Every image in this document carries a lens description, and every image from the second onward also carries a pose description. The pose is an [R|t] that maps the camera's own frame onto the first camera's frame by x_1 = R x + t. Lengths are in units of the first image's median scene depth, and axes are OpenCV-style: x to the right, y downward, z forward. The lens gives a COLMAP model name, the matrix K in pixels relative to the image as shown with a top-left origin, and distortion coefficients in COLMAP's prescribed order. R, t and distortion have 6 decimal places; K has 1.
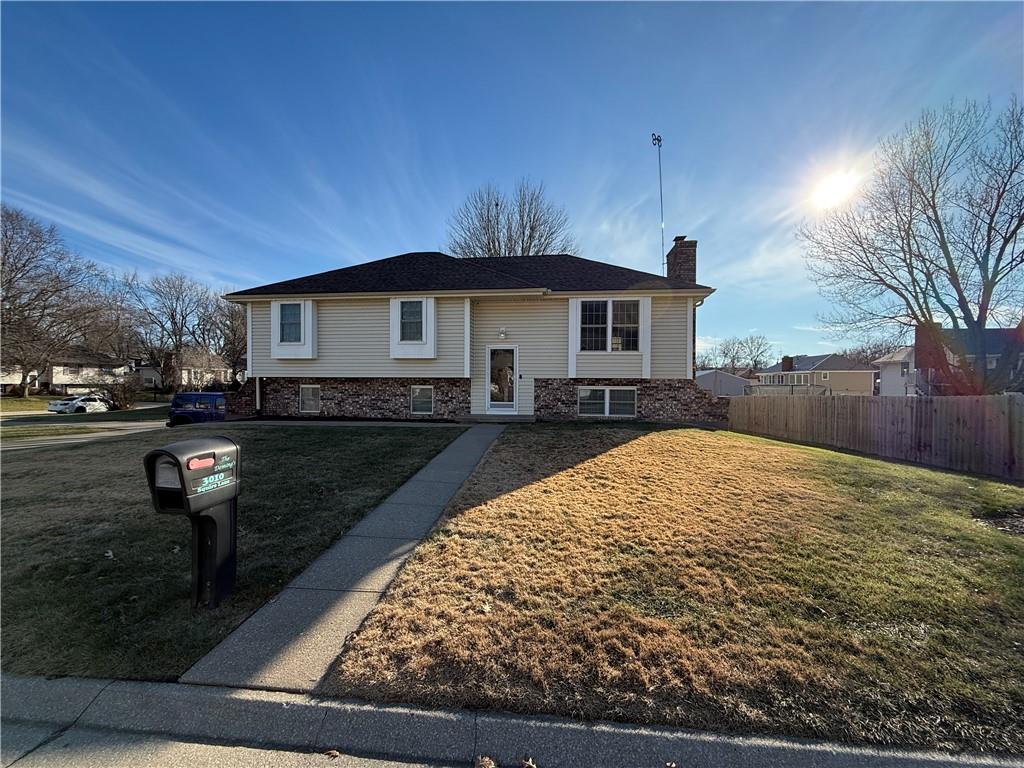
lens RADIAL K [[419.3, 0, 512.0], [0, 419.3, 384.0], [0, 0, 1]] dist [-0.000520, 0.000013]
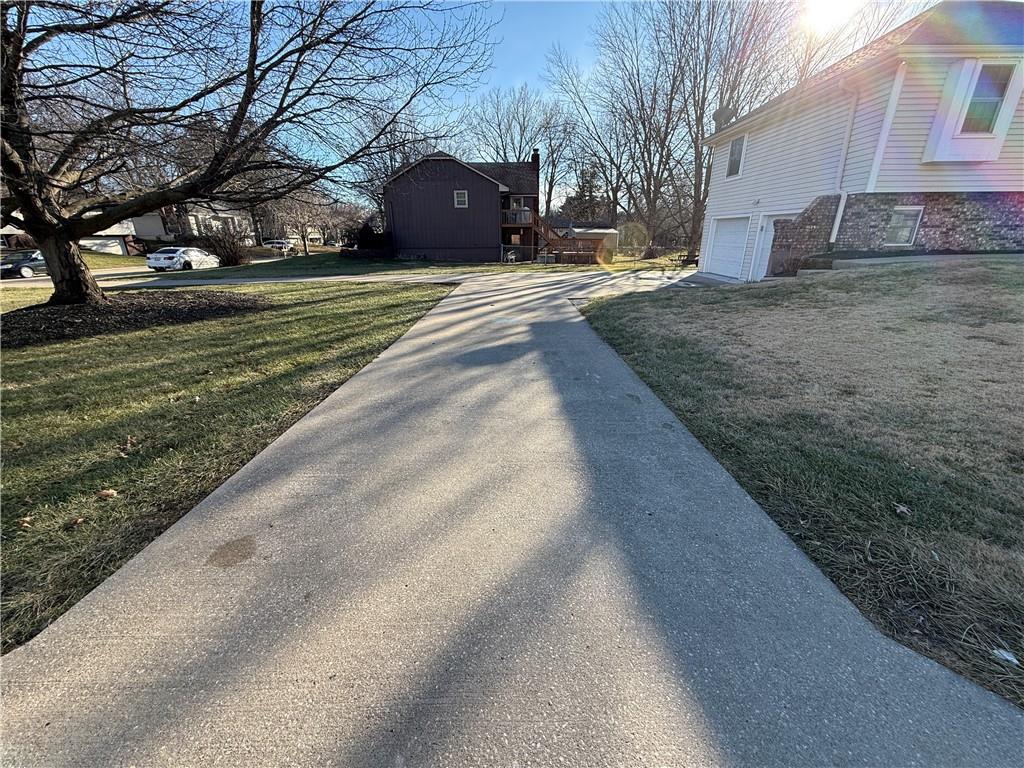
lens RADIAL K [[419.3, 0, 512.0], [0, 419.3, 384.0], [0, 0, 1]] dist [-0.000520, 0.000013]
pose [[0.992519, -0.051452, 0.110723, -1.362718], [0.012209, 0.944146, 0.329301, 0.049457], [-0.121482, -0.325486, 0.937711, 0.325980]]
